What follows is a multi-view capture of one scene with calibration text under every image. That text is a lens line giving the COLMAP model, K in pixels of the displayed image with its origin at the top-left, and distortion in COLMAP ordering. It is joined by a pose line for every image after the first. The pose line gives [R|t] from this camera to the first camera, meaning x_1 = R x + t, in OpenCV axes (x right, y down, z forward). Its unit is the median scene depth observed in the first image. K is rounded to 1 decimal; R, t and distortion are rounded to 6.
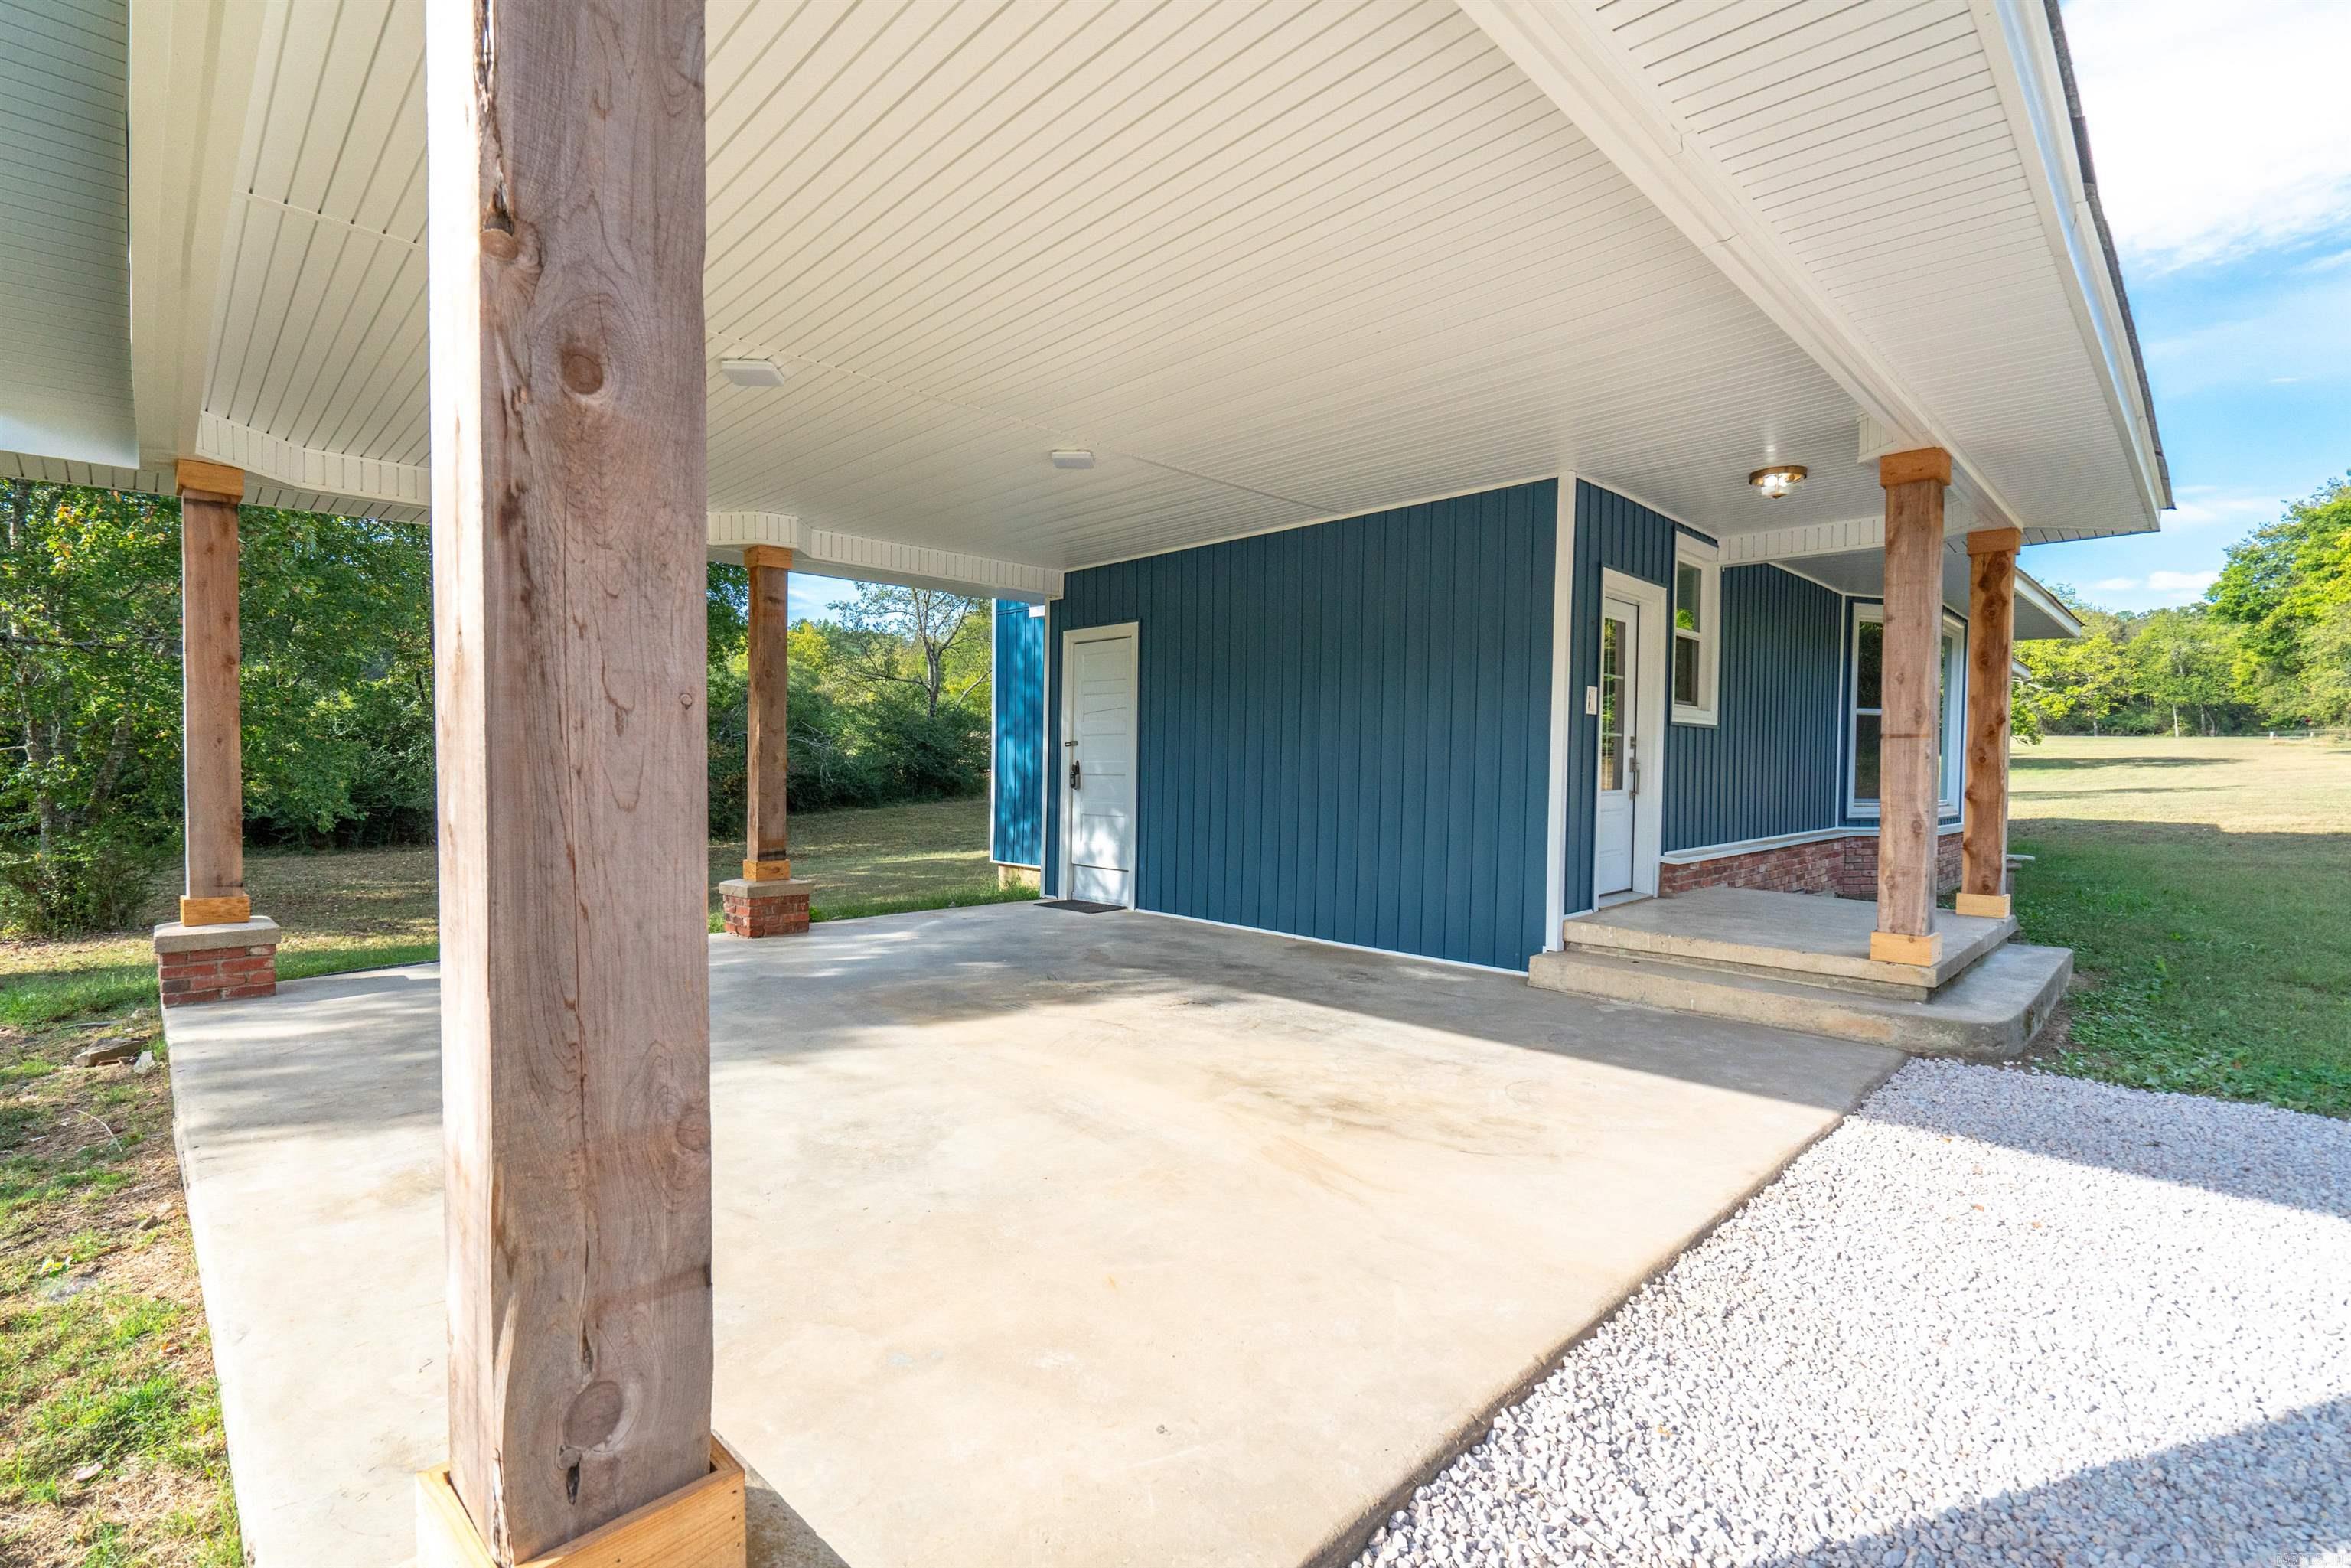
lens RADIAL K [[1052.5, 0, 1176.2], [0, 1052.5, 774.9], [0, 0, 1]] dist [0.001960, 0.000690]
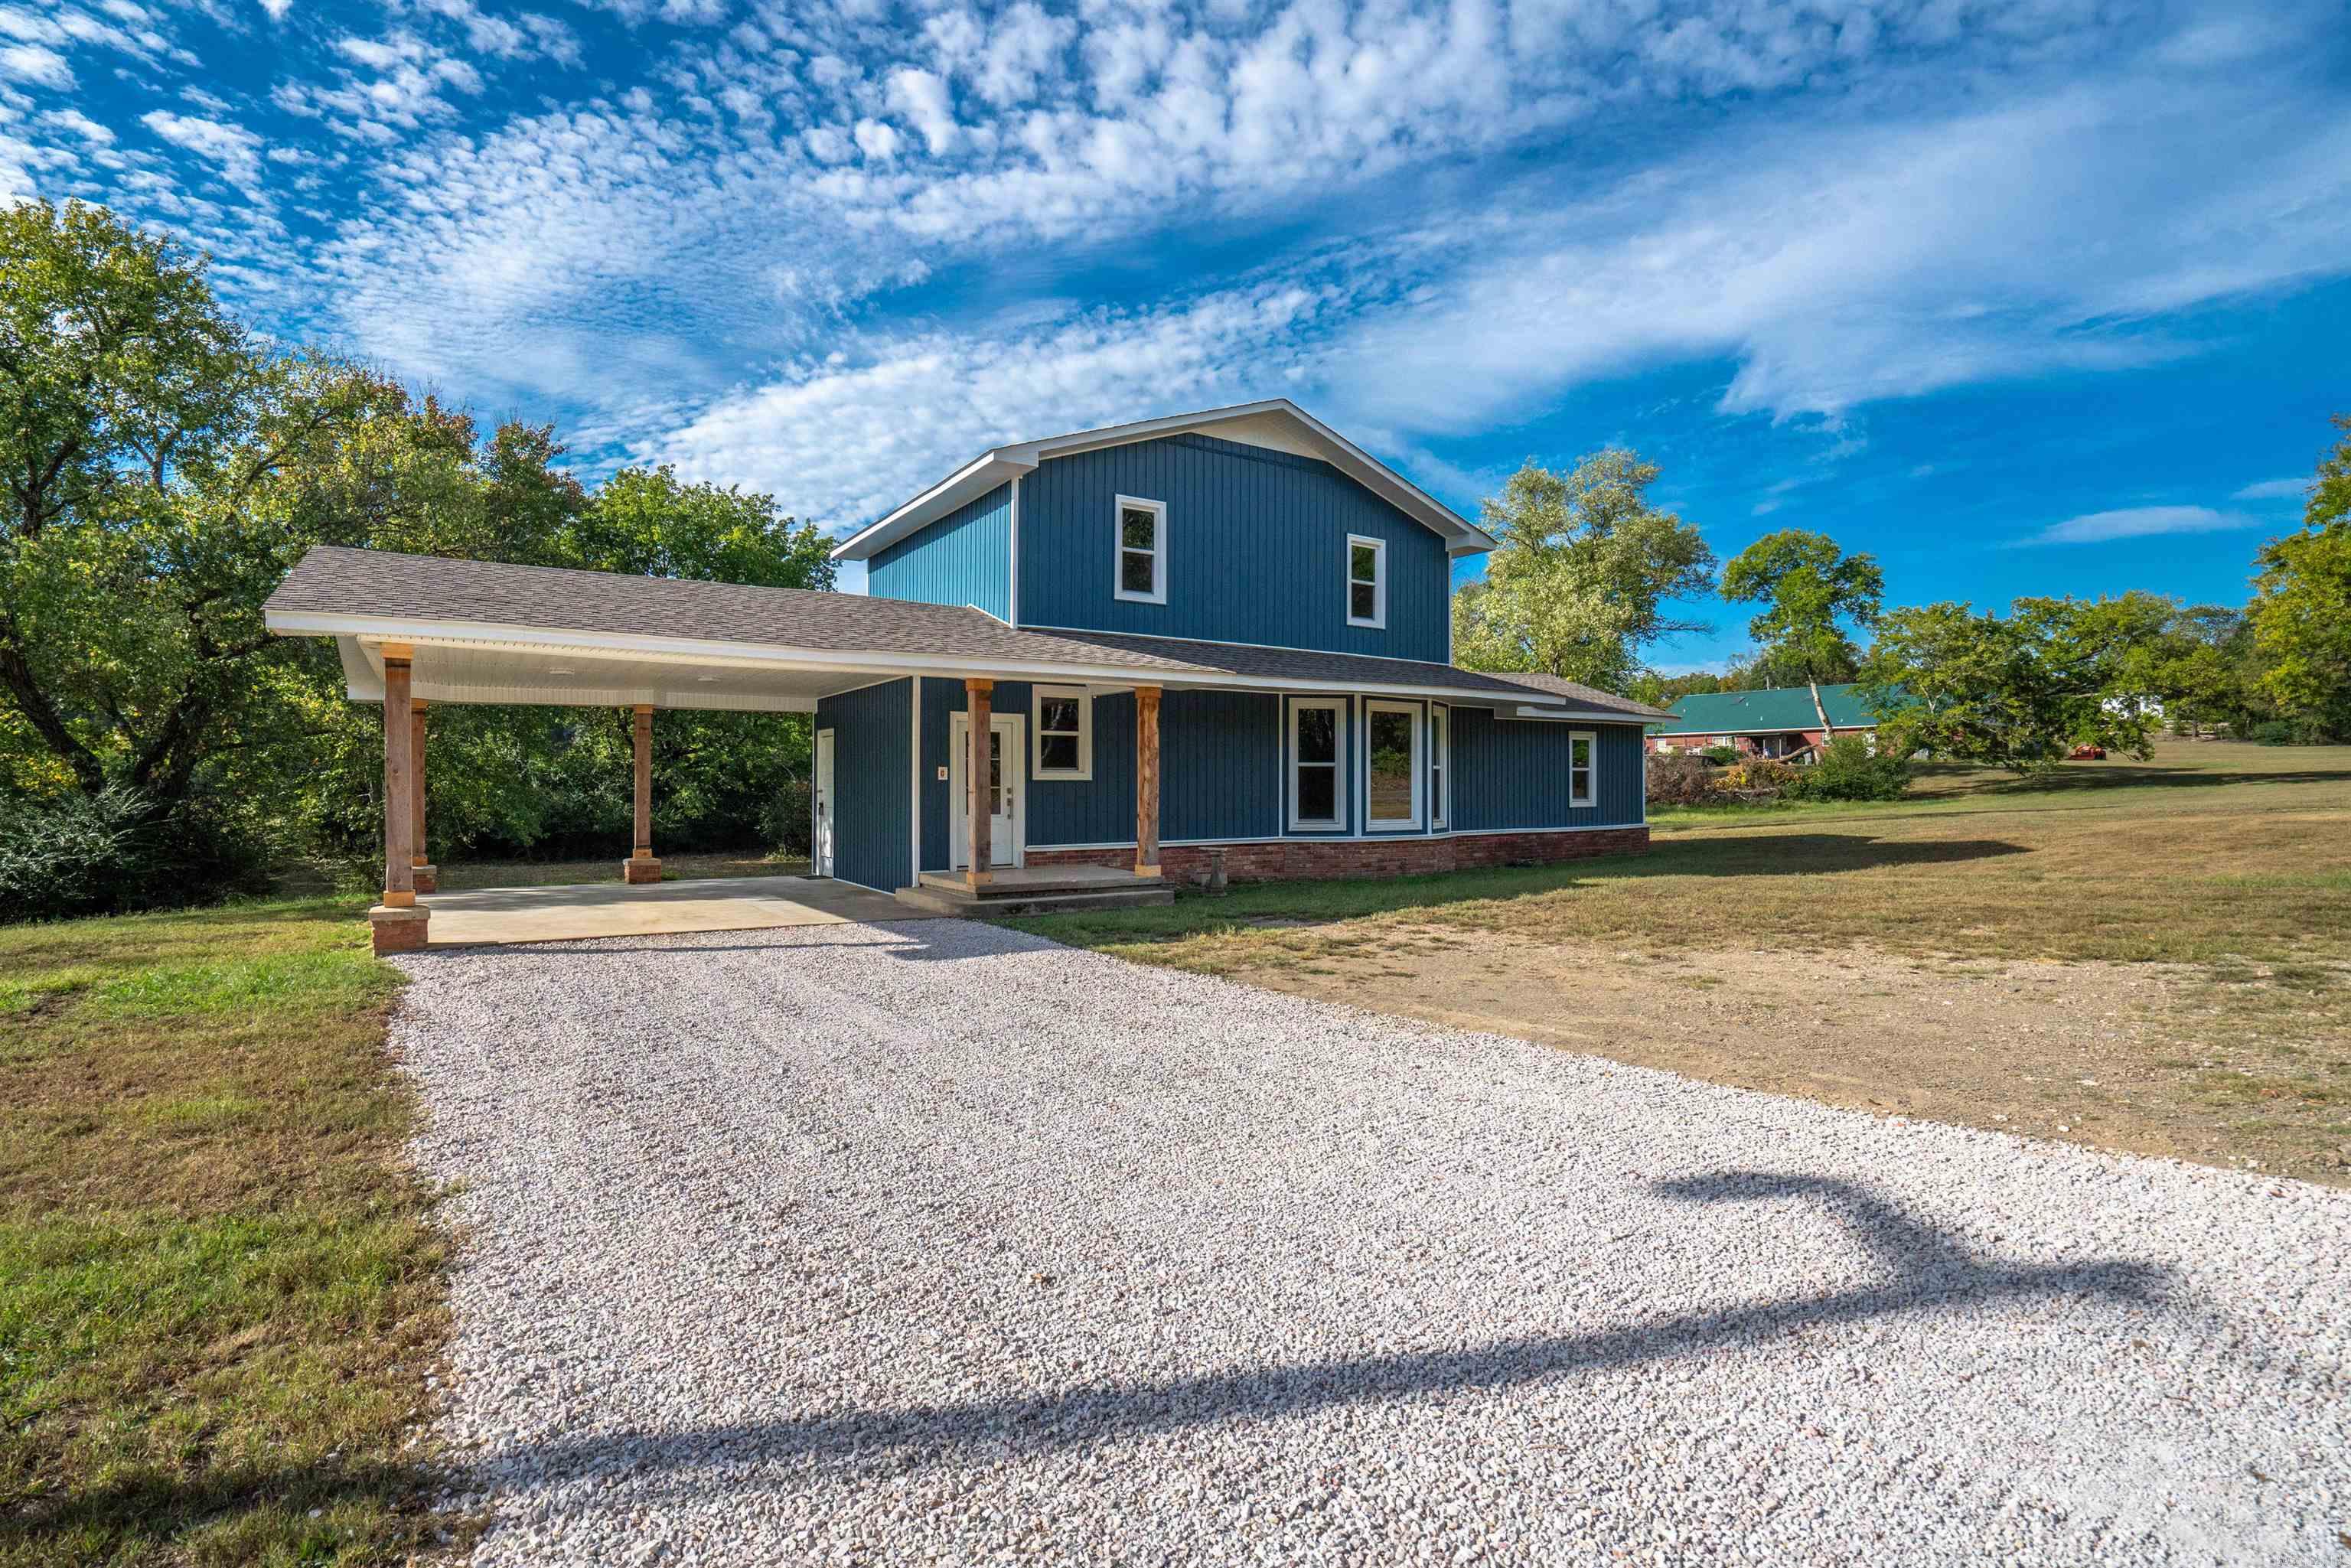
lens RADIAL K [[1066.3, 0, 1159.5], [0, 1066.3, 773.9], [0, 0, 1]] dist [-0.047705, 0.009052]
pose [[0.982663, -0.013616, -0.184900, 0.431635], [0.008797, 0.999600, -0.026861, -0.002355], [0.185192, 0.024769, 0.982390, -0.376732]]
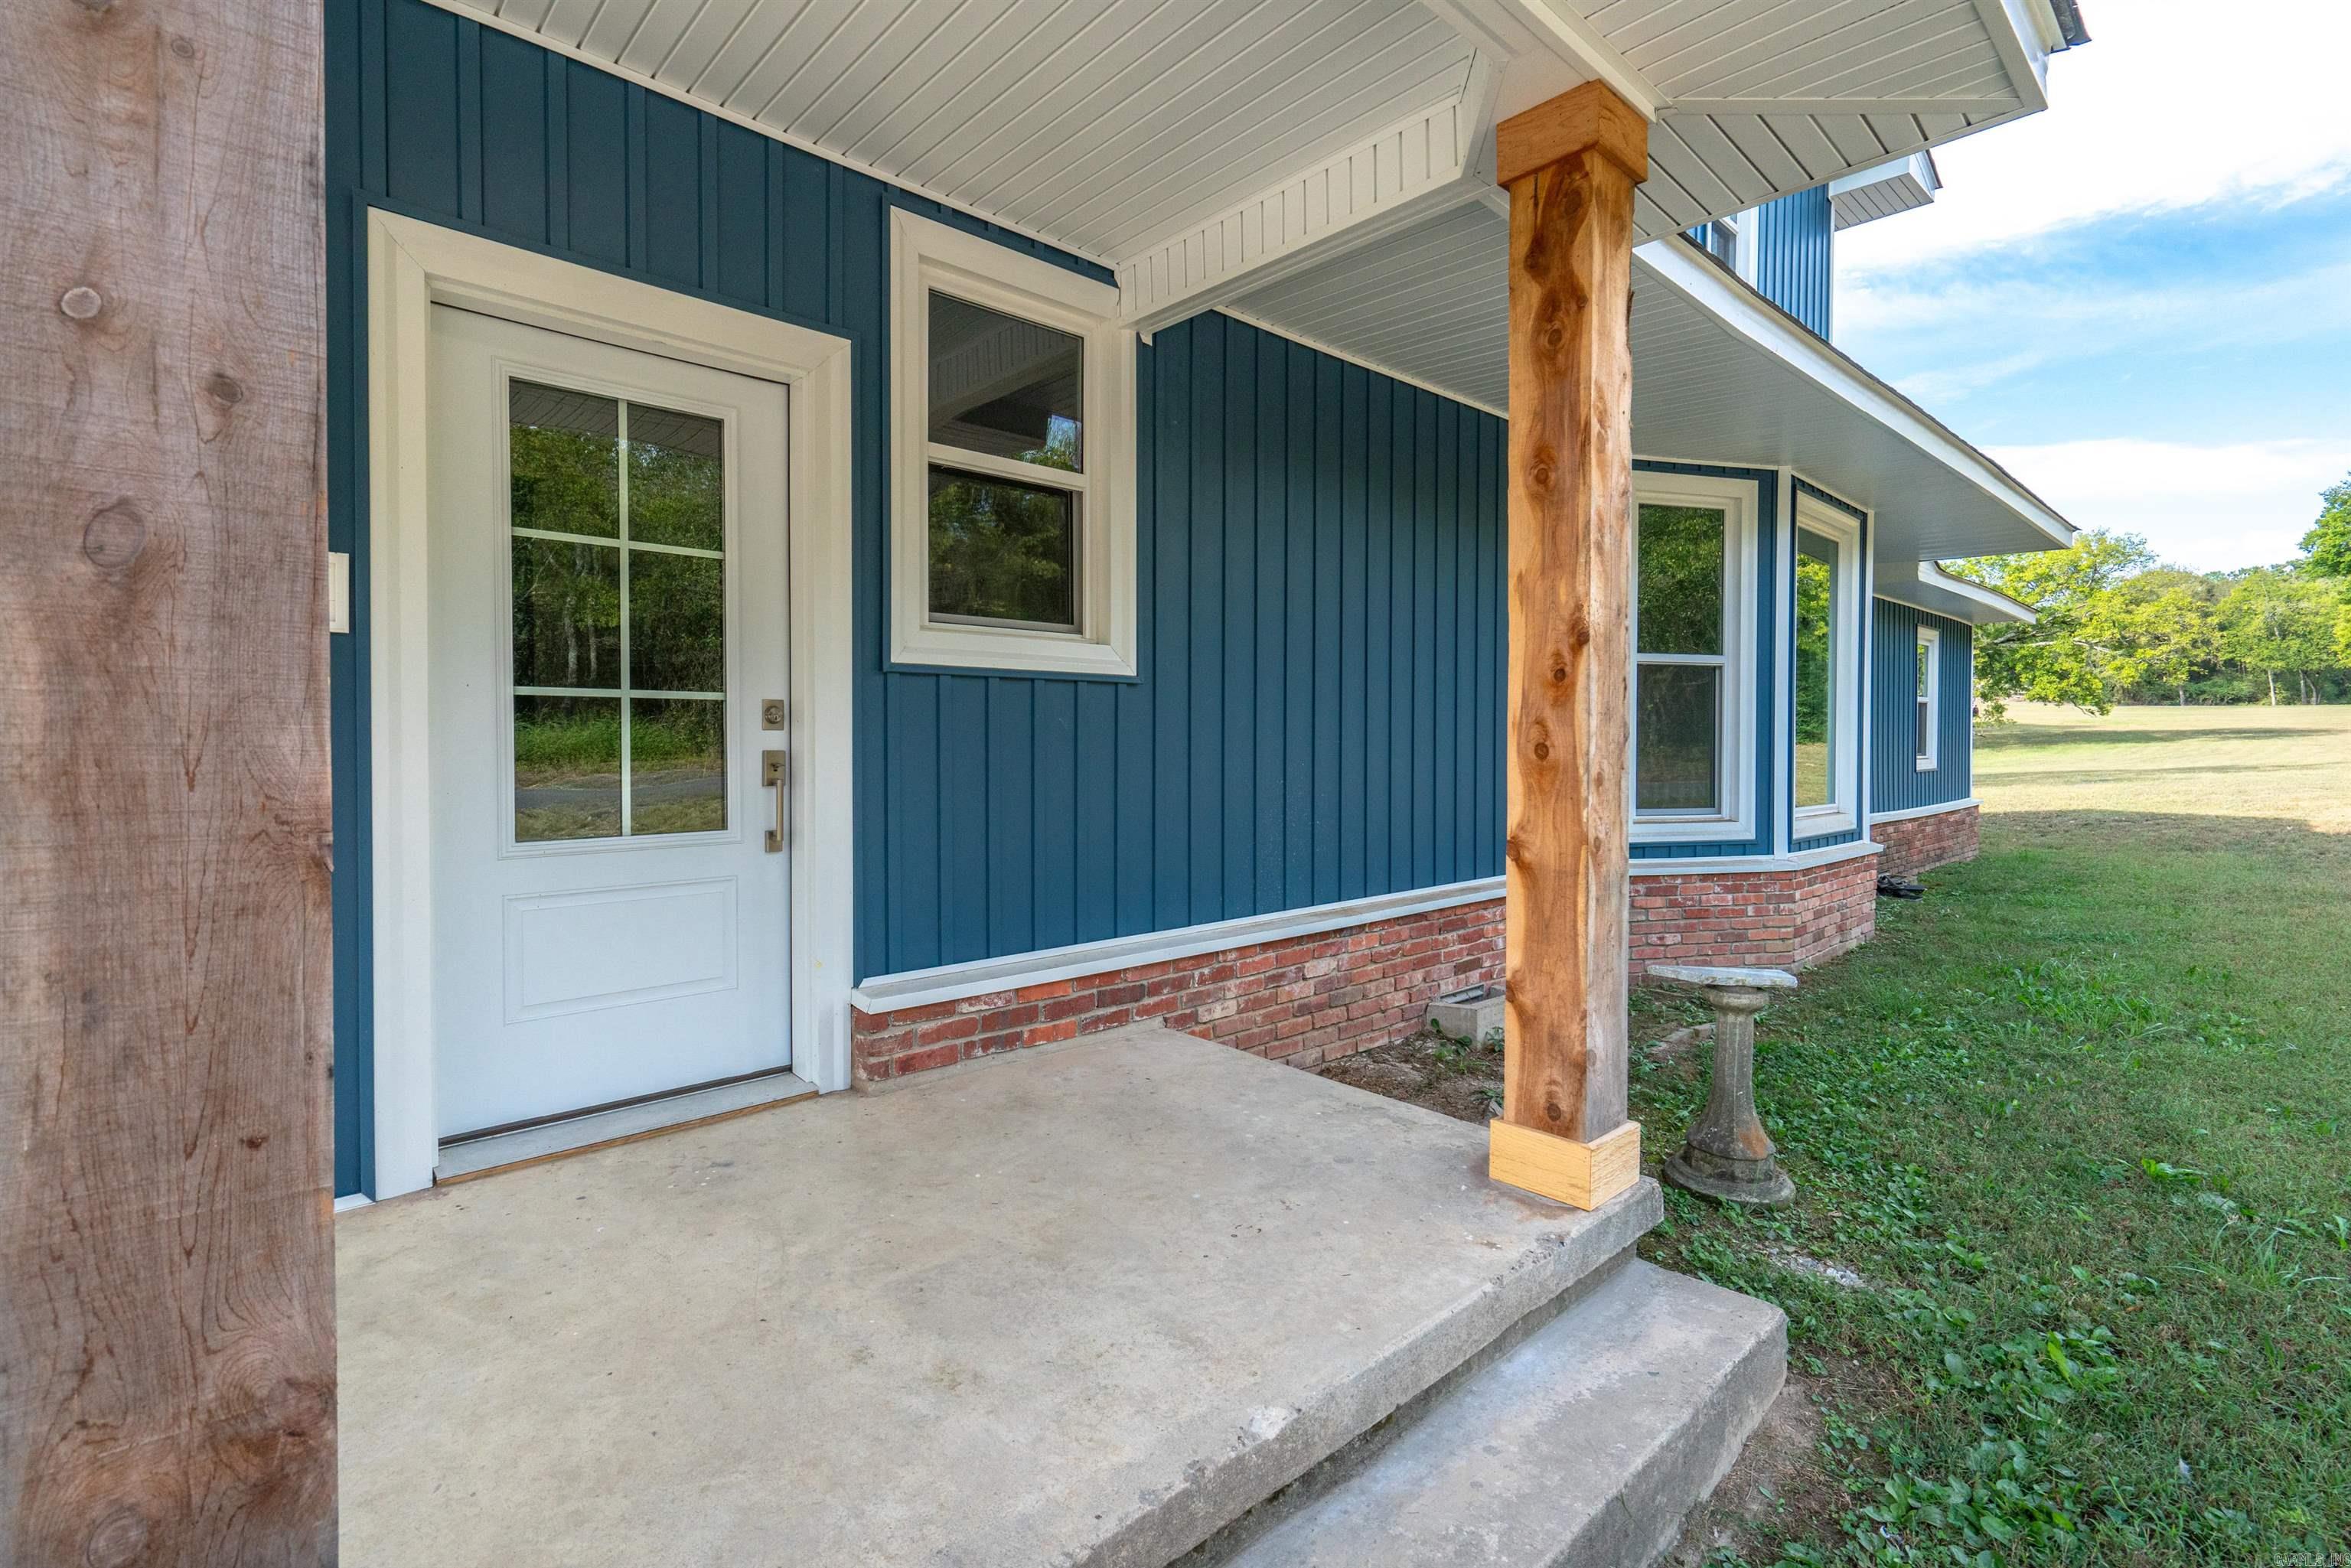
lens RADIAL K [[1080.5, 0, 1171.6], [0, 1080.5, 746.3], [0, 0, 1]] dist [-0.001868, 0.001301]
pose [[0.999211, -0.010998, -0.038155, 0.238635], [0.010587, 0.999884, -0.010956, -0.004740], [0.038271, 0.010544, 0.999212, 0.229992]]
